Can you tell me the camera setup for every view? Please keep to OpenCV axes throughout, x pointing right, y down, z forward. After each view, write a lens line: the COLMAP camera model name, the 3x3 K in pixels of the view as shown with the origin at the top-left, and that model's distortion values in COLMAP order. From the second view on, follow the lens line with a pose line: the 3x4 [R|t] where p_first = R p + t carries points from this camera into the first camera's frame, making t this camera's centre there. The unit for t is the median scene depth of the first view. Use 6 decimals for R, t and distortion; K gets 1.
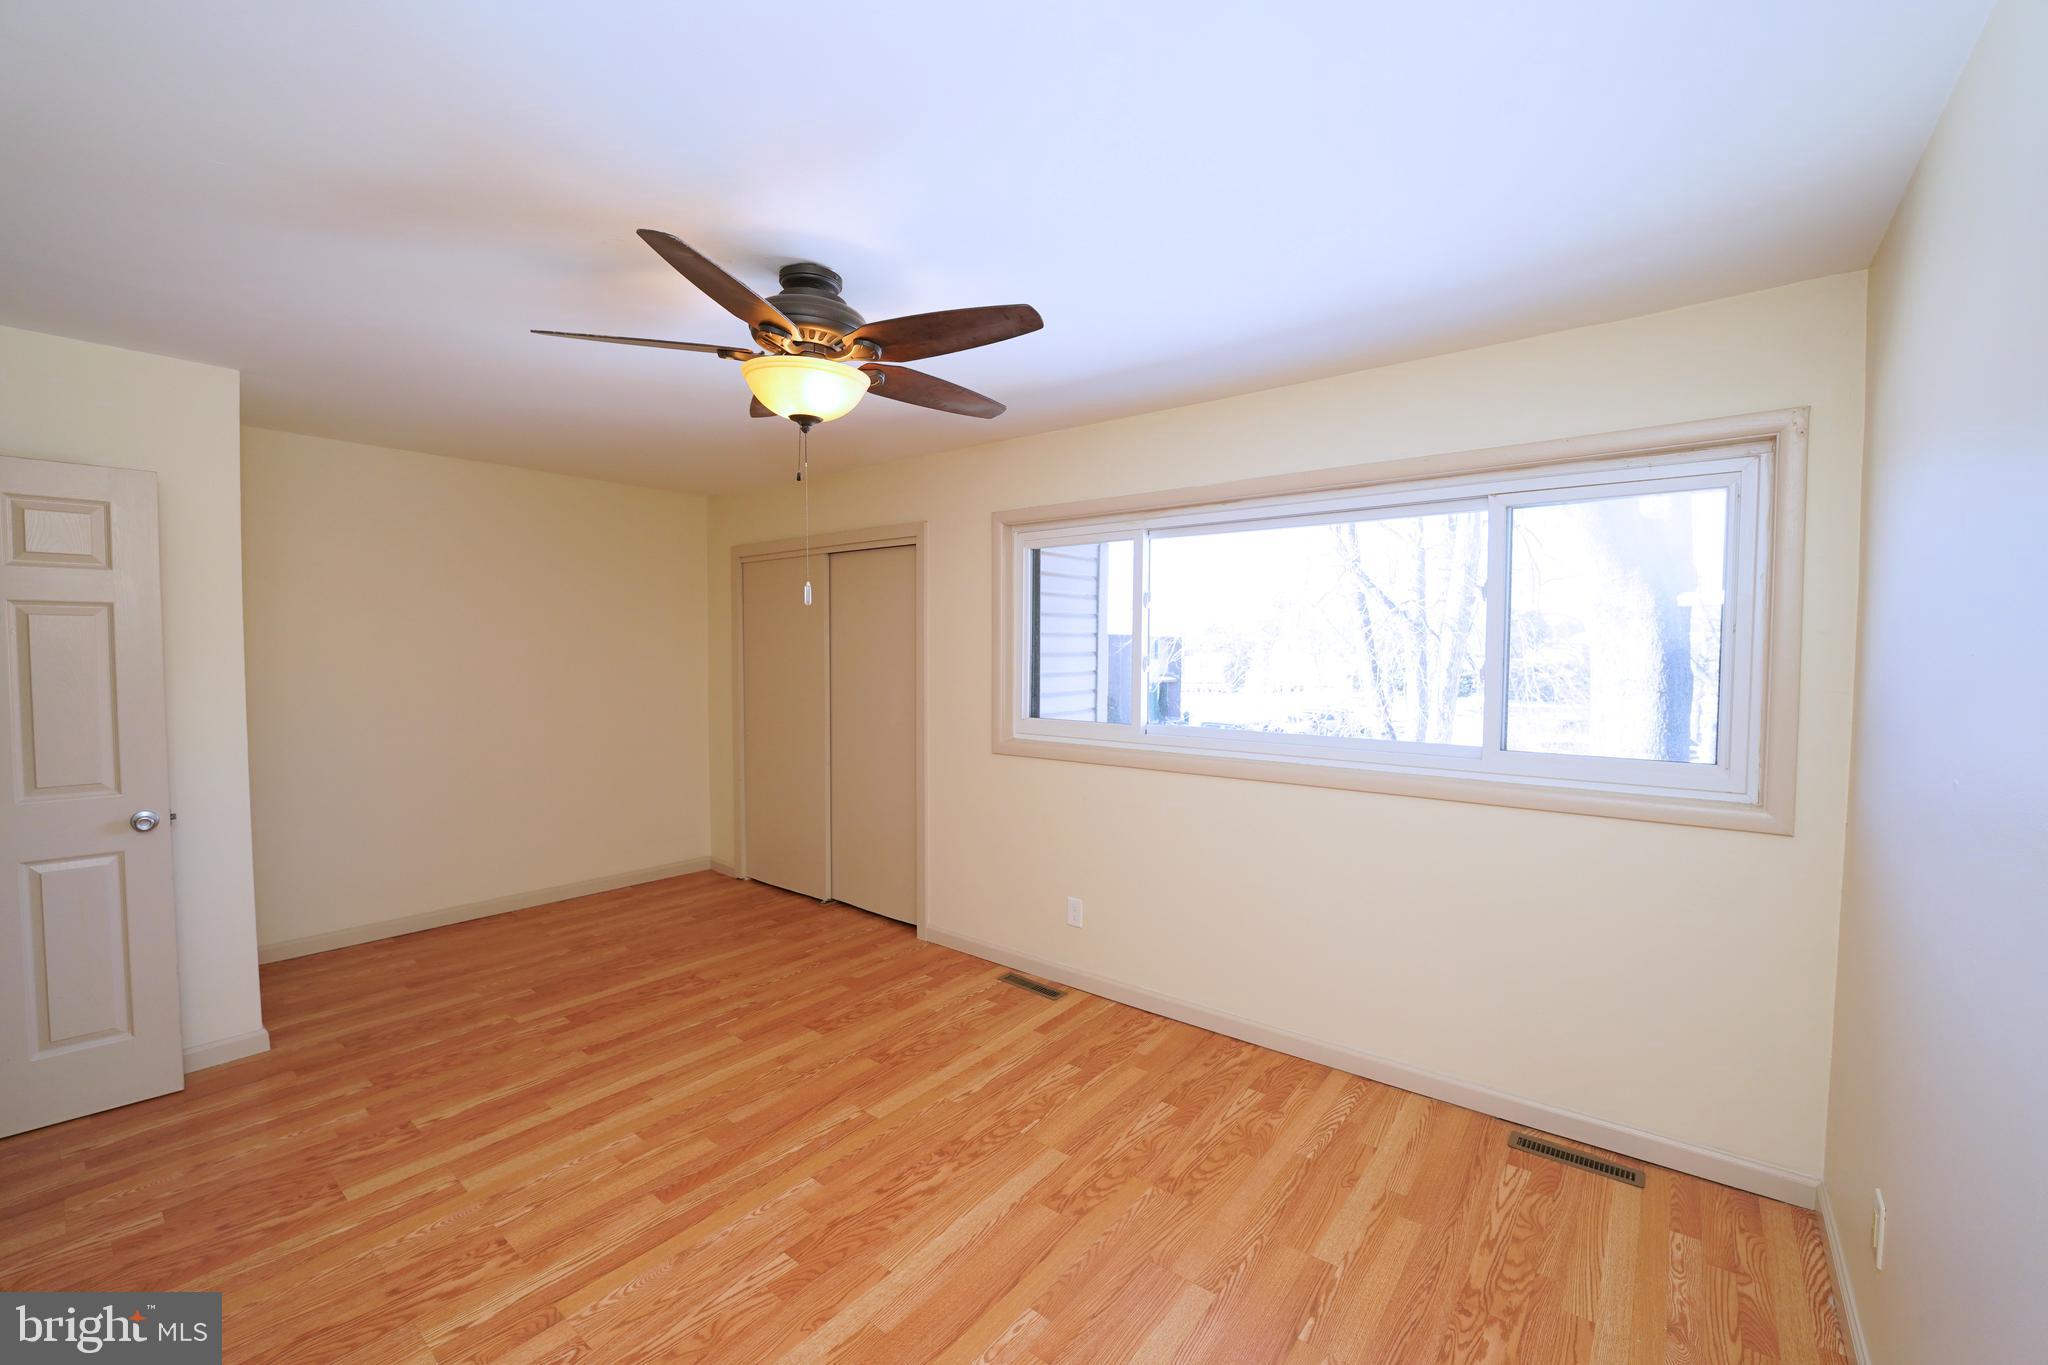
lens RADIAL K [[840.4, 0, 1020.4], [0, 840.4, 693.5], [0, 0, 1]] dist [-0.027539, 0.002299]
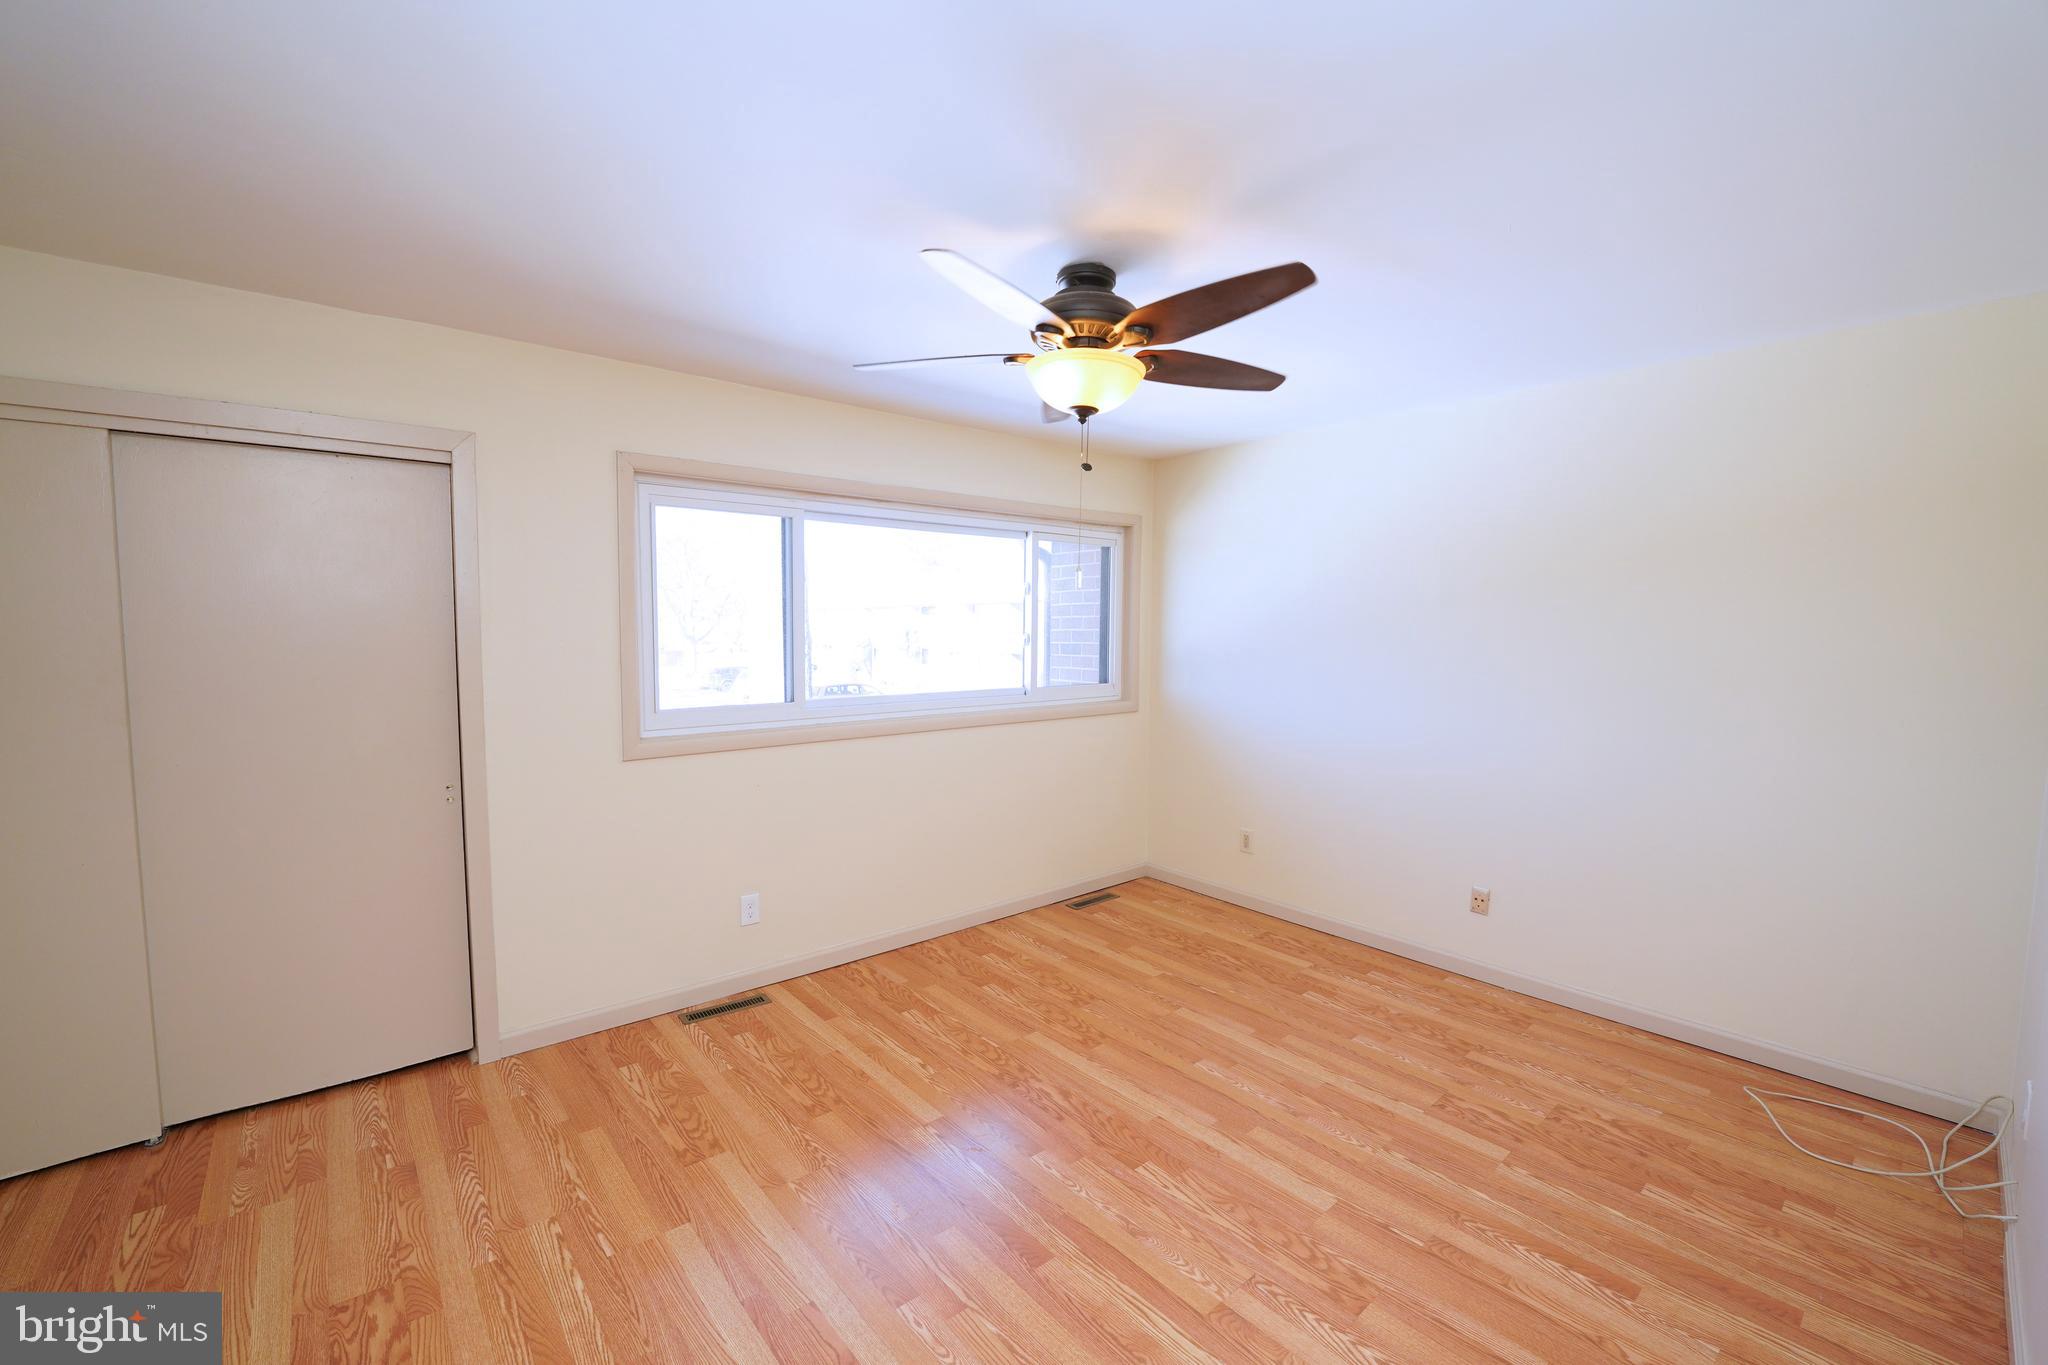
lens RADIAL K [[840.4, 0, 1019.0], [0, 840.4, 701.3], [0, 0, 1]] dist [-0.027539, 0.002299]
pose [[0.183005, -0.092113, 0.978787, -0.988491], [0.048385, 0.995238, 0.084615, -0.045259], [-0.981921, 0.031873, 0.186590, 0.668712]]
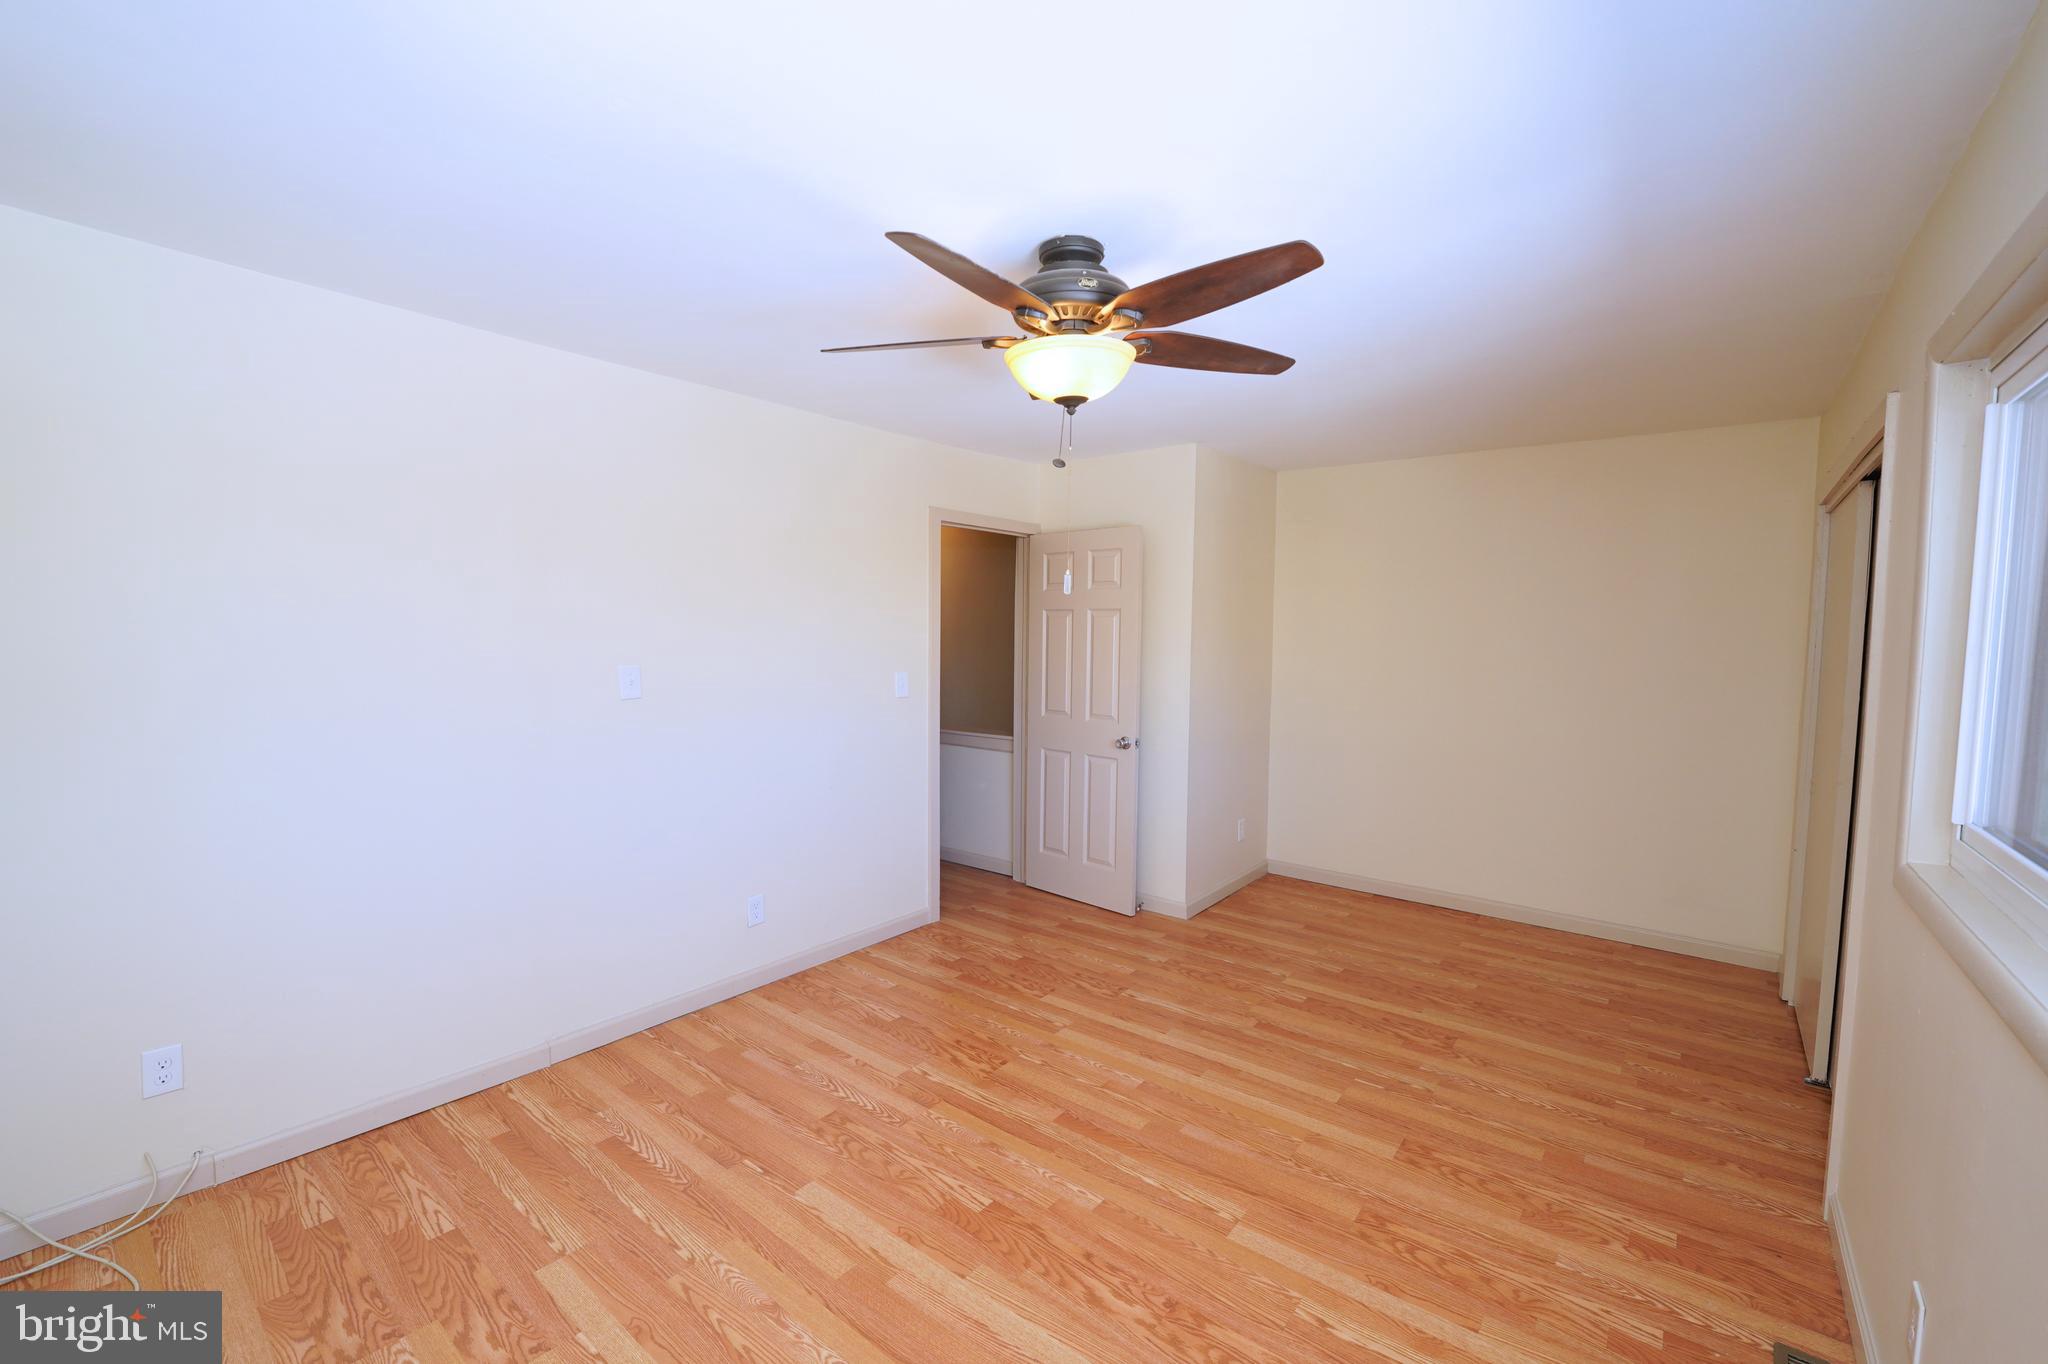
lens RADIAL K [[840.4, 0, 1014.2], [0, 840.4, 699.1], [0, 0, 1]] dist [-0.027539, 0.002299]
pose [[-0.006019, 0.078300, -0.996912, 0.536817], [-0.065796, 0.994738, 0.078527, -0.043318], [0.997815, 0.066066, -0.000836, 0.713907]]
